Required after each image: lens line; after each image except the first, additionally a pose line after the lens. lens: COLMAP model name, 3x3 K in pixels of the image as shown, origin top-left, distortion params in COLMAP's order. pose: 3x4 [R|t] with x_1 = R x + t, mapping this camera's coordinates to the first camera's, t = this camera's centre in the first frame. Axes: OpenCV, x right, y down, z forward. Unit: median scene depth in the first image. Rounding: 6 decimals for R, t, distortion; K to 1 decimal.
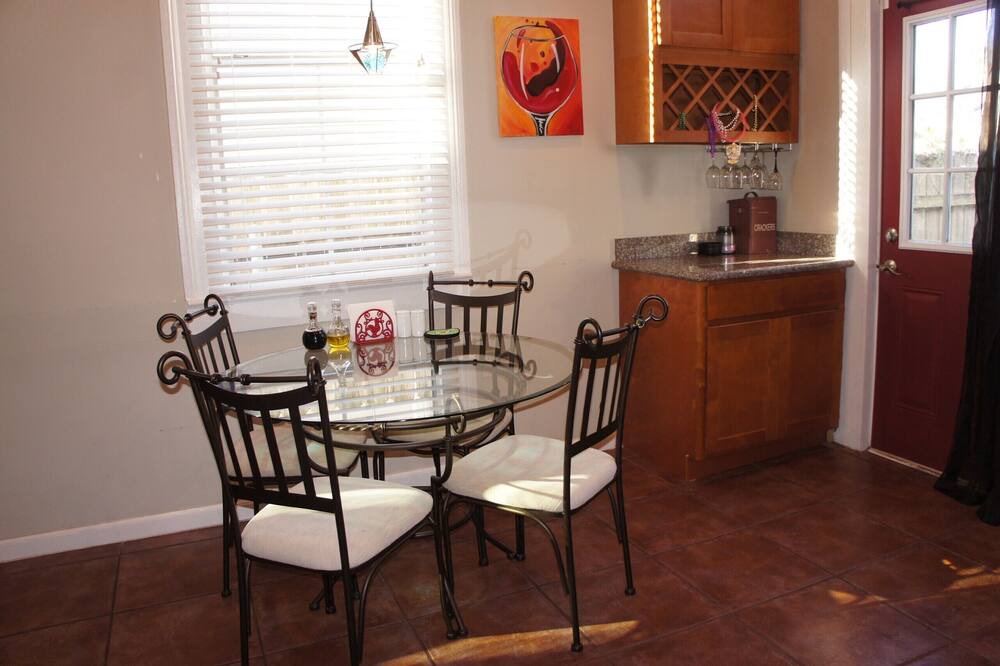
lens RADIAL K [[794.9, 0, 503.0], [0, 794.9, 324.0], [0, 0, 1]] dist [-0.180129, 0.127282]
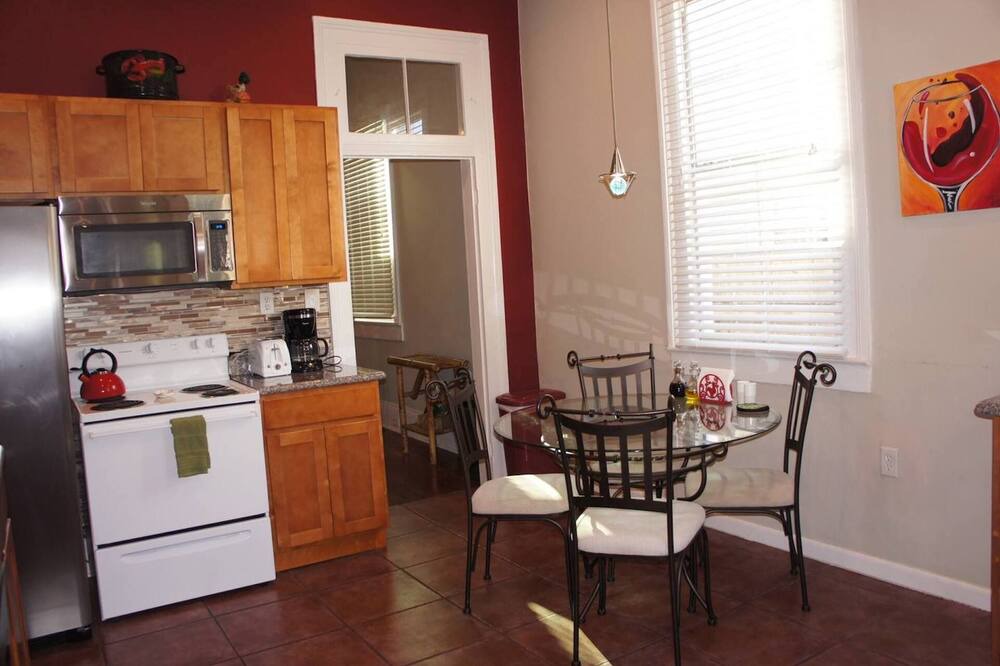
lens RADIAL K [[794.9, 0, 503.0], [0, 794.9, 324.0], [0, 0, 1]] dist [-0.180129, 0.127282]
pose [[0.152278, 0.102706, -0.982987, 0.813835], [-0.124515, 0.988655, 0.084009, -0.132977], [0.980463, 0.109604, 0.163338, 0.423035]]
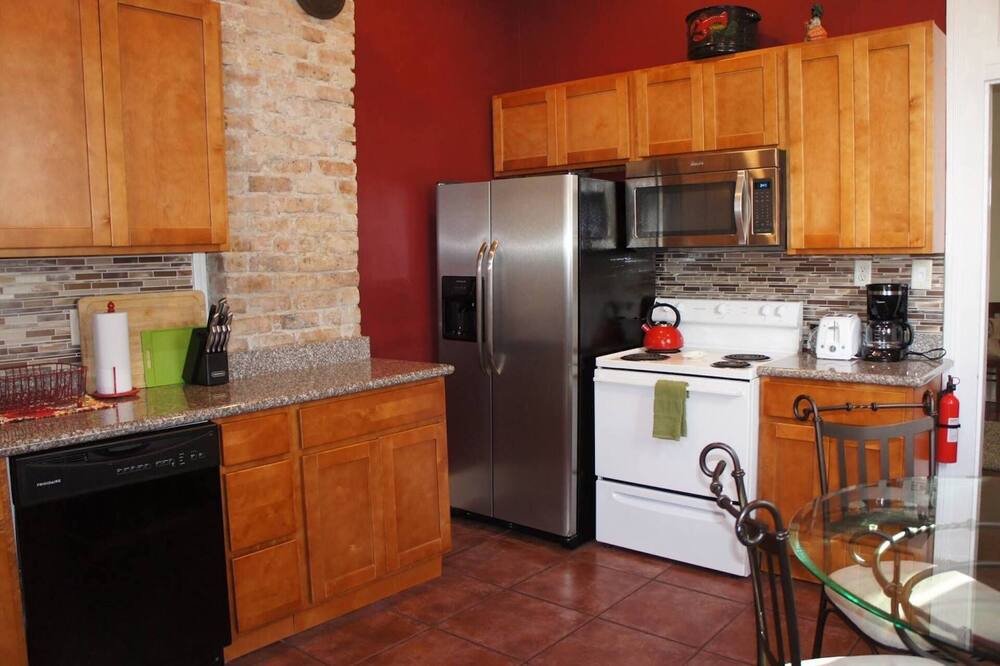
lens RADIAL K [[794.9, 0, 503.0], [0, 794.9, 324.0], [0, 0, 1]] dist [-0.180129, 0.127282]
pose [[-0.902752, 0.100410, -0.418278, 0.378364], [-0.015819, 0.963968, 0.265548, -0.220092], [0.429871, 0.246341, -0.868635, 0.994137]]
